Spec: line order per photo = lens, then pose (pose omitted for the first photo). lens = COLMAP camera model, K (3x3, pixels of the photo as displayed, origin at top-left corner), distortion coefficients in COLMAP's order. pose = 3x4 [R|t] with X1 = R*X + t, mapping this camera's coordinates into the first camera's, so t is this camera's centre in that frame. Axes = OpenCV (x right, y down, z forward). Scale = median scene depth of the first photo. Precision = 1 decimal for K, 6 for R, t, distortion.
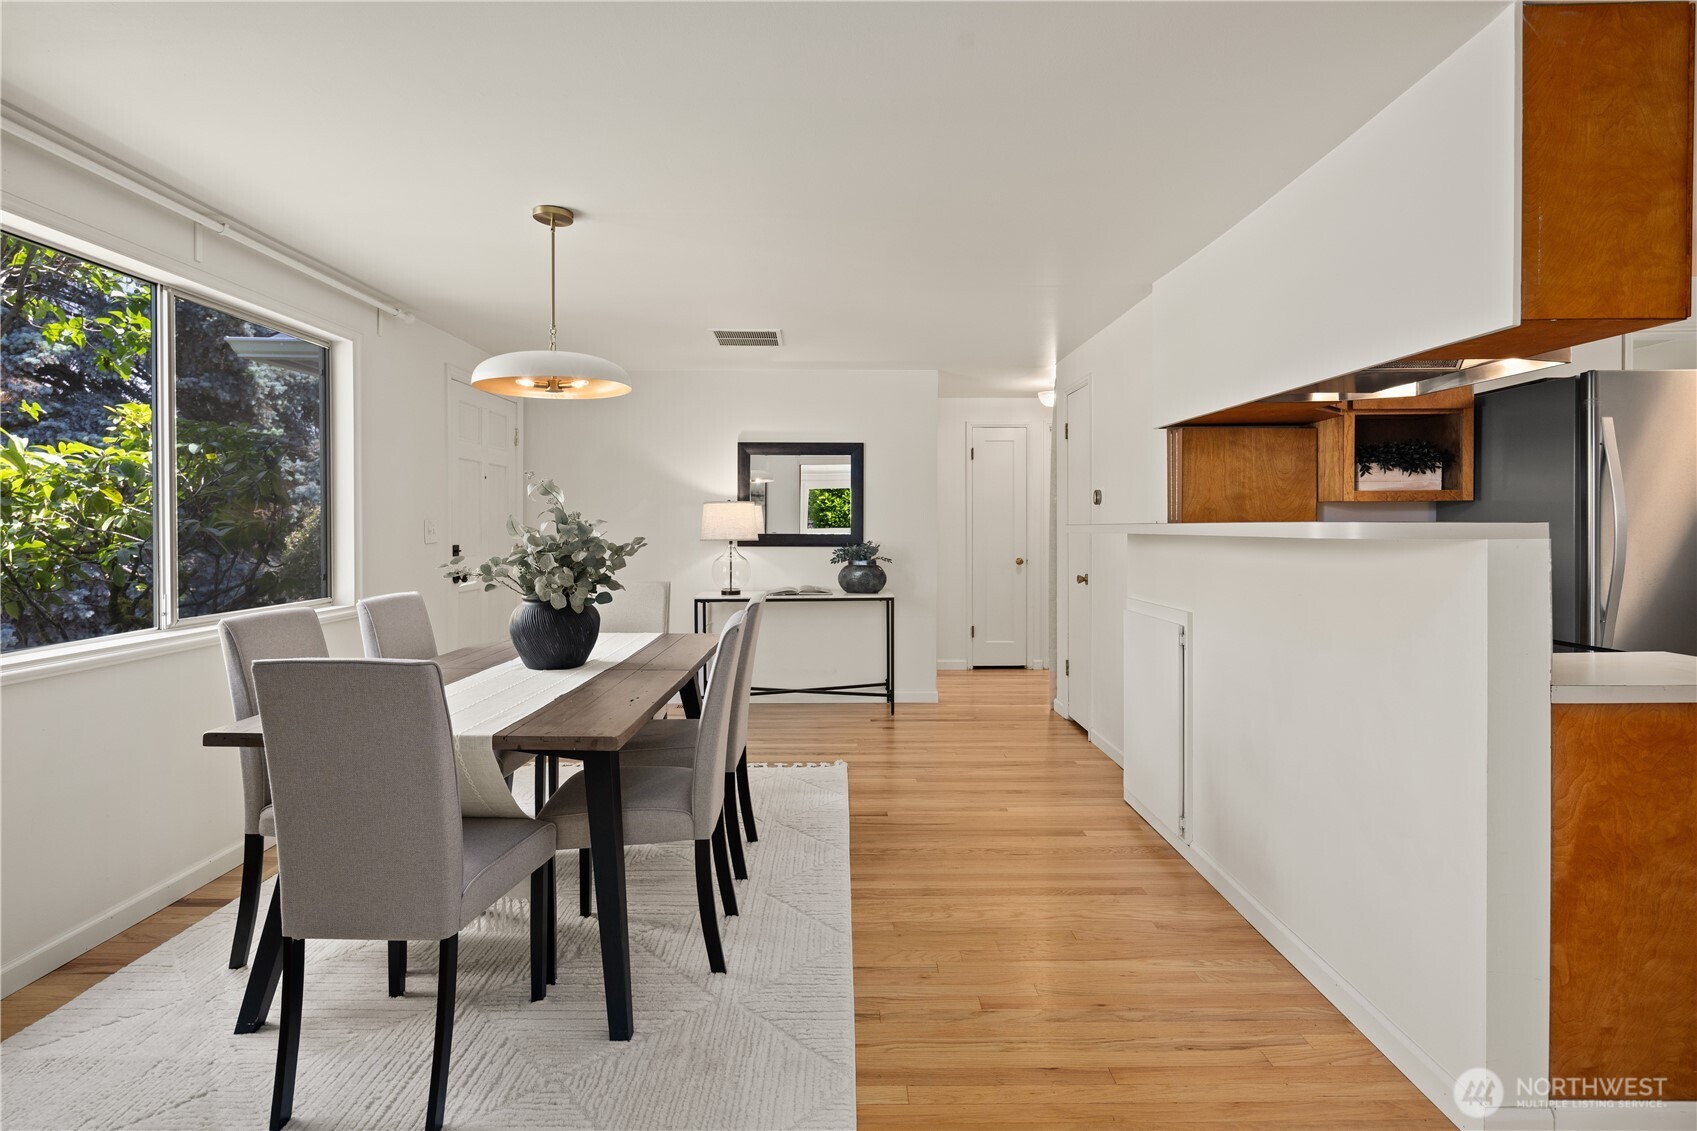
lens RADIAL K [[824.0, 0, 850.8], [0, 824.0, 526.9], [0, 0, 1]] dist [0.000417, -0.002929]
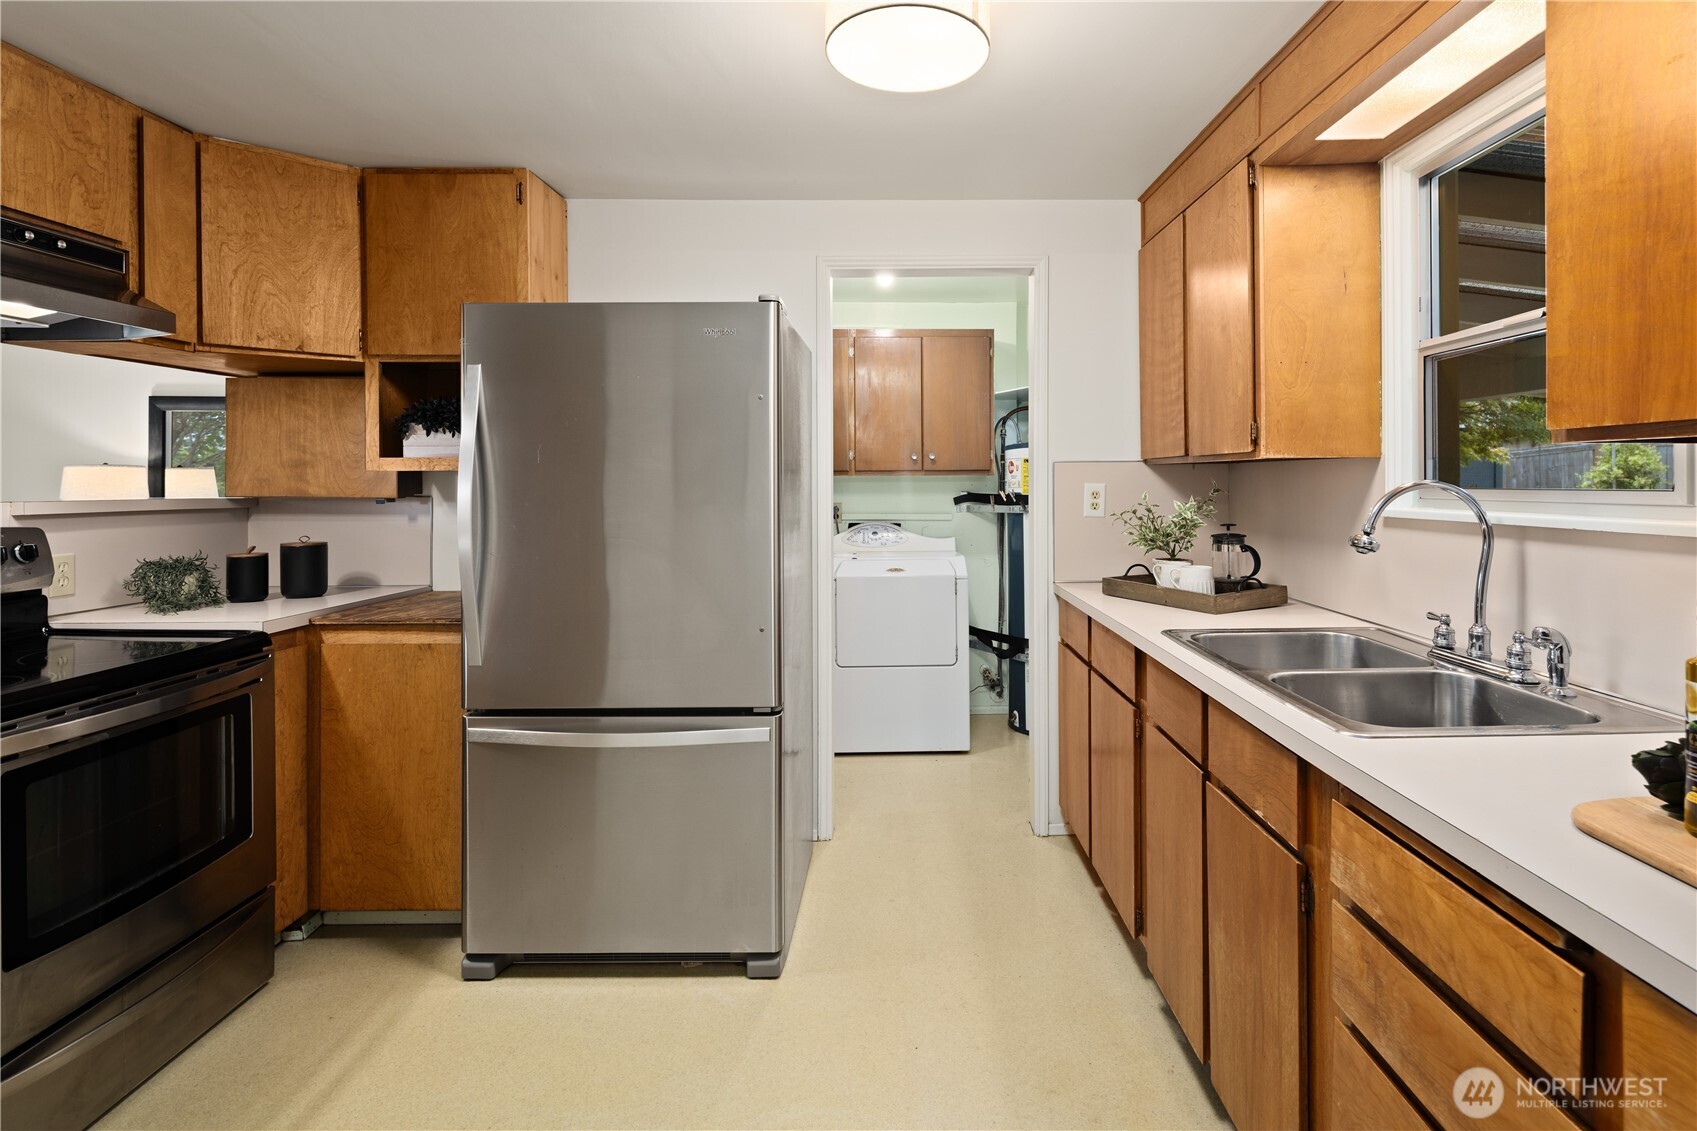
lens RADIAL K [[824.0, 0, 900.7], [0, 824.0, 481.6], [0, 0, 1]] dist [0.000417, -0.002929]
pose [[0.999941, 0.003675, 0.010214, 1.093887], [-0.003671, 0.999993, -0.000432, -0.022172], [-0.010215, 0.000395, 0.999948, 0.197470]]
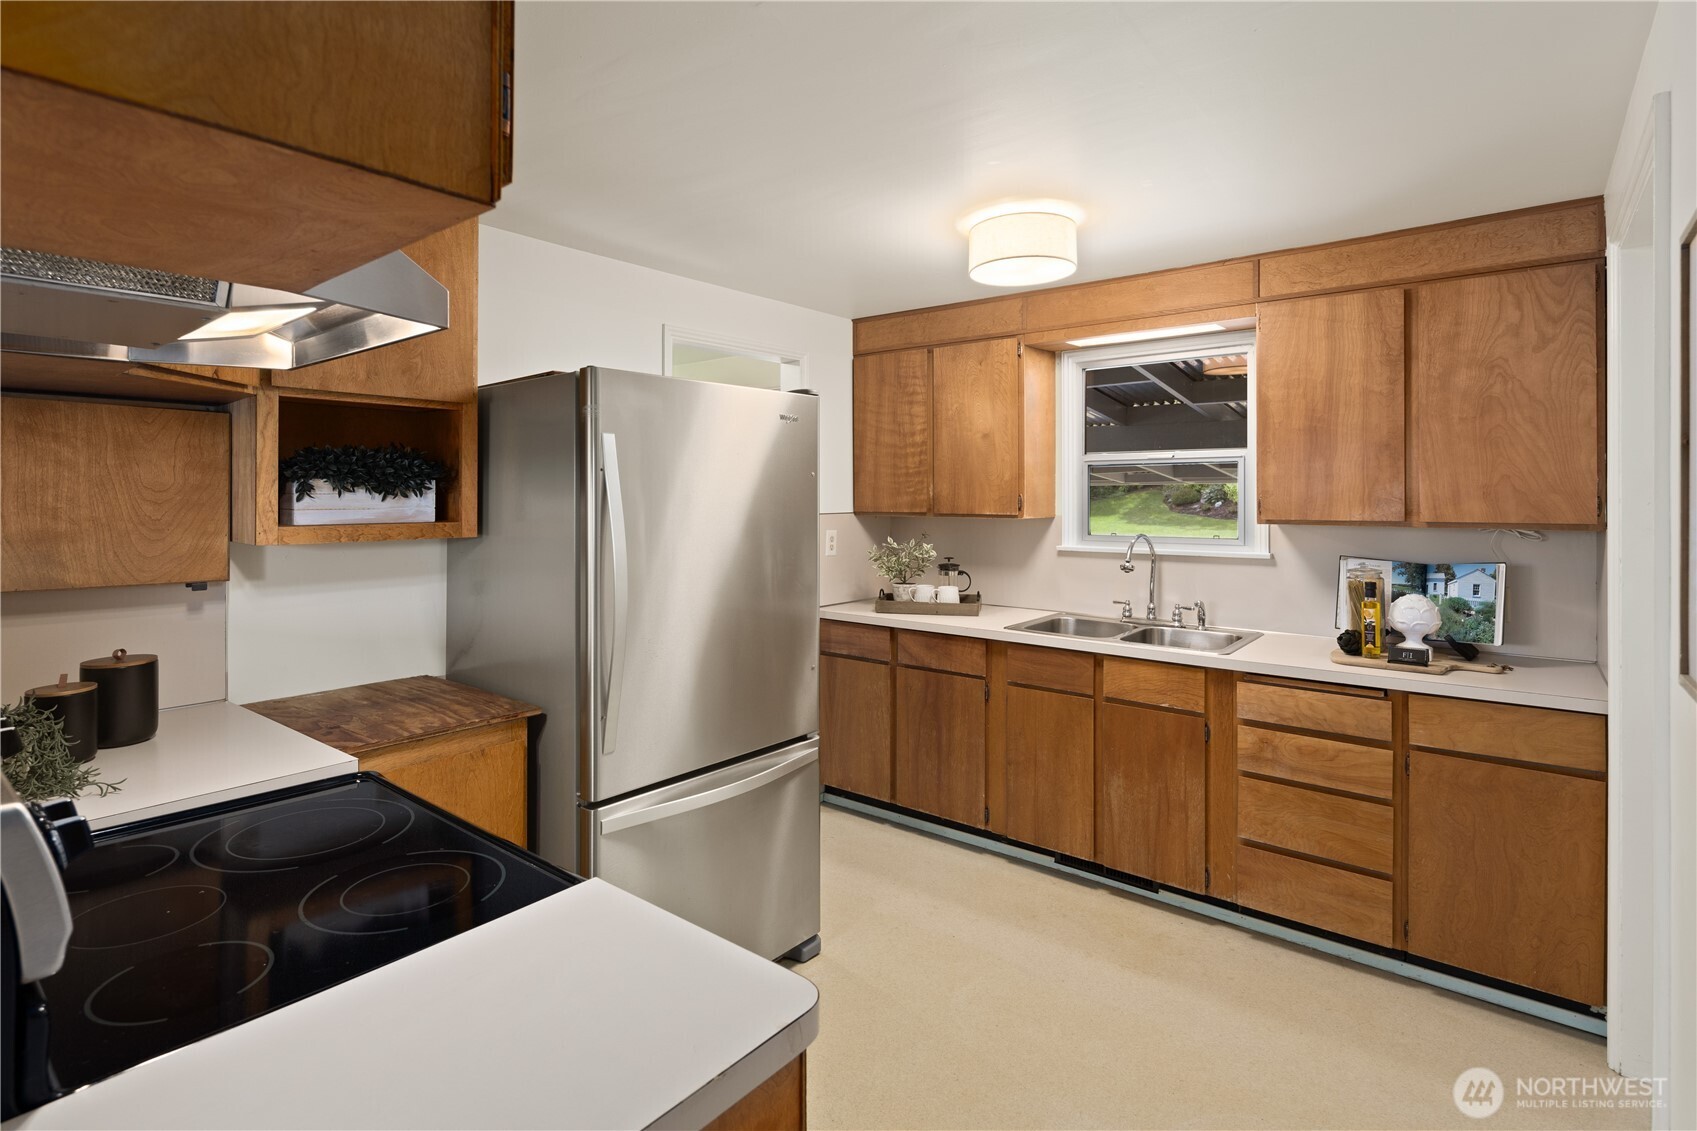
lens RADIAL K [[824.0, 0, 823.1], [0, 824.0, 500.8], [0, 0, 1]] dist [0.000417, -0.002929]
pose [[0.645895, 0.002506, 0.763422, 0.412073], [-0.004901, 0.999988, 0.000864, -0.064187], [-0.763410, -0.004300, 0.645900, 0.328651]]
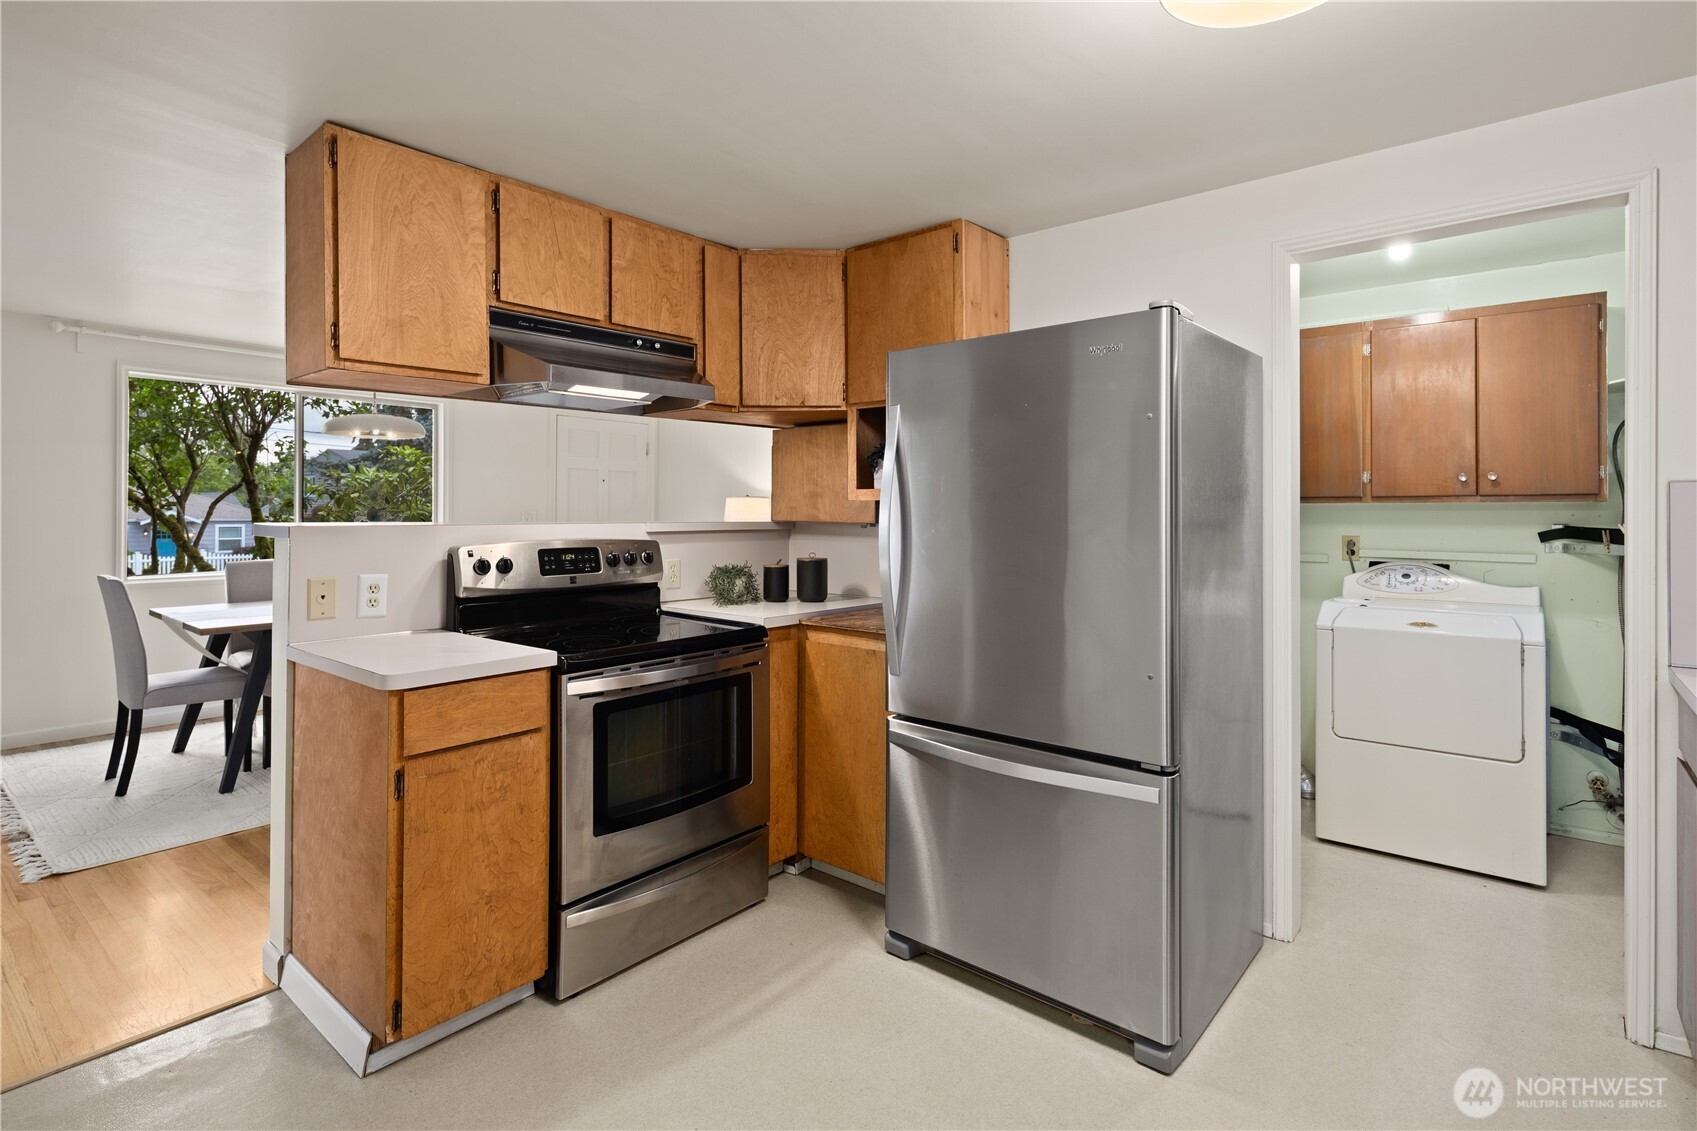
lens RADIAL K [[824.0, 0, 843.8], [0, 824.0, 506.5], [0, 0, 1]] dist [0.000417, -0.002929]
pose [[0.761207, 0.003906, -0.648497, 1.201150], [-0.004510, 0.999990, 0.000730, -0.024626], [0.648493, 0.002369, 0.761217, 0.265918]]
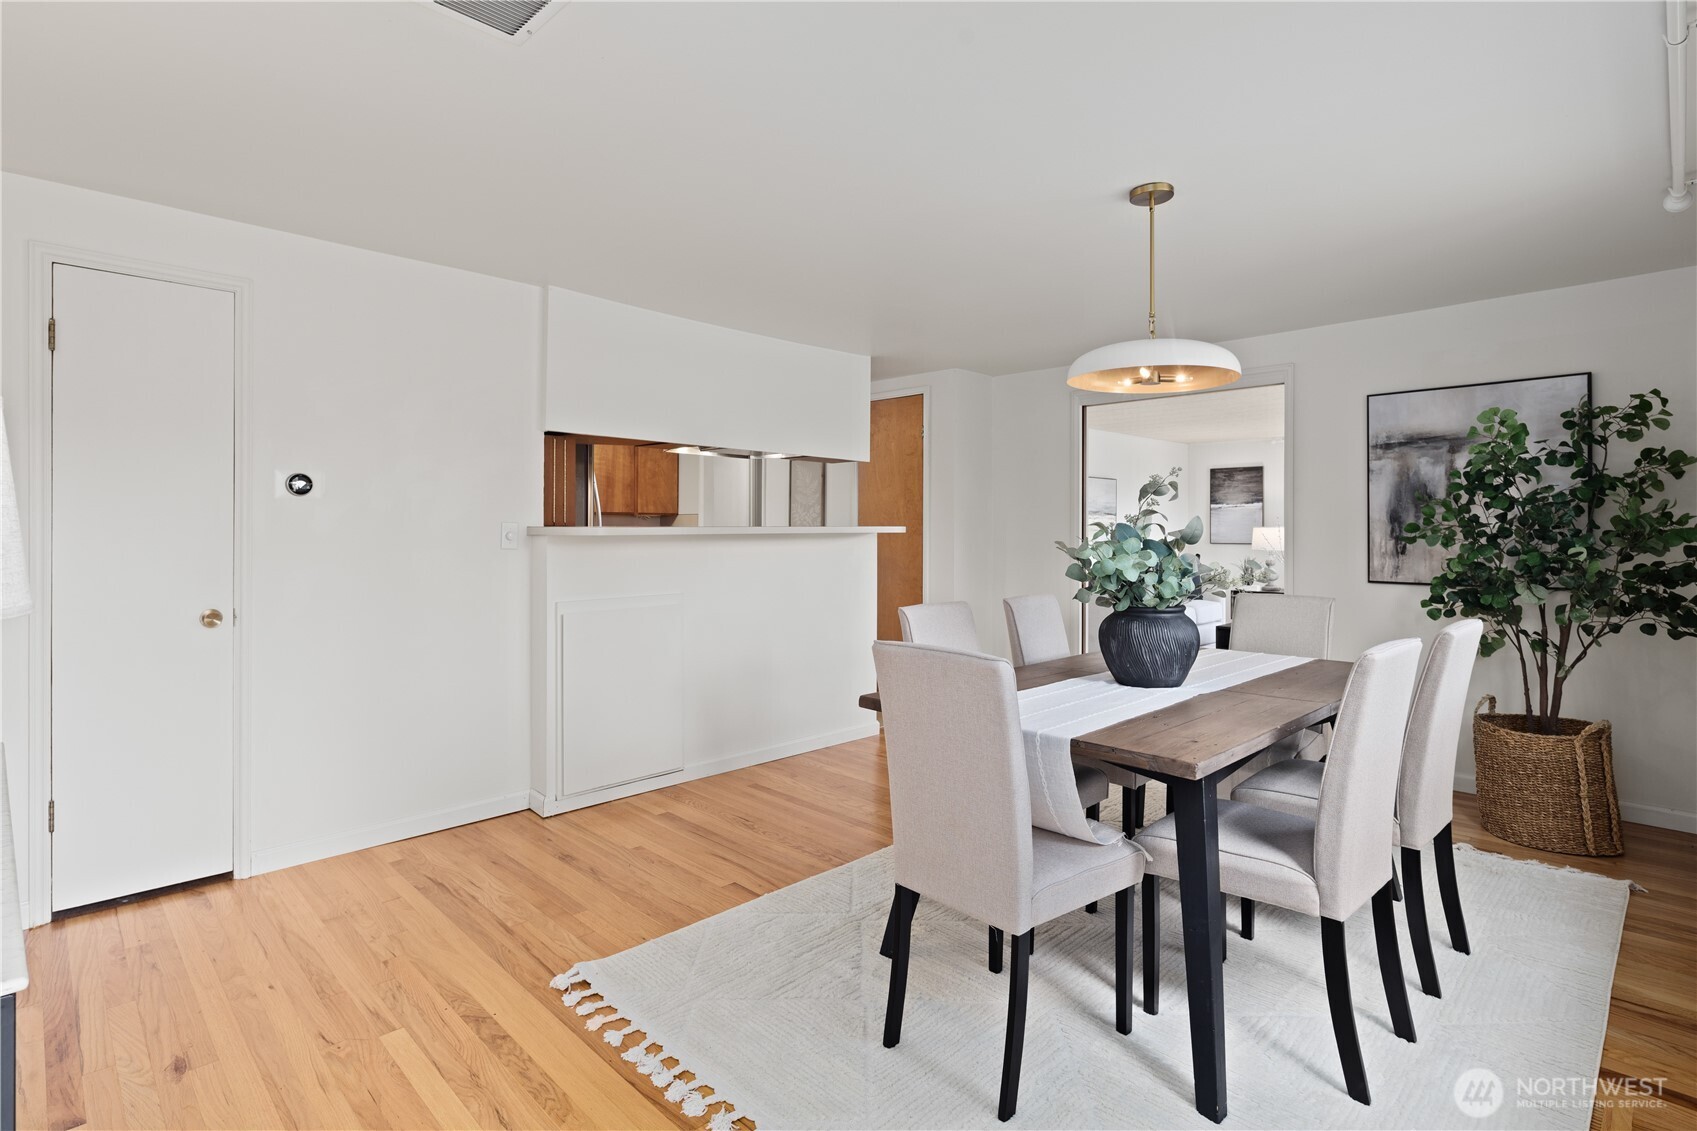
lens RADIAL K [[824.0, 0, 859.5], [0, 824.0, 533.0], [0, 0, 1]] dist [0.000417, -0.002929]
pose [[-0.708082, -0.000980, 0.706129, -0.653419], [-0.000313, 0.999999, 0.001075, 0.007105], [-0.706130, 0.000540, -0.708082, 1.582256]]
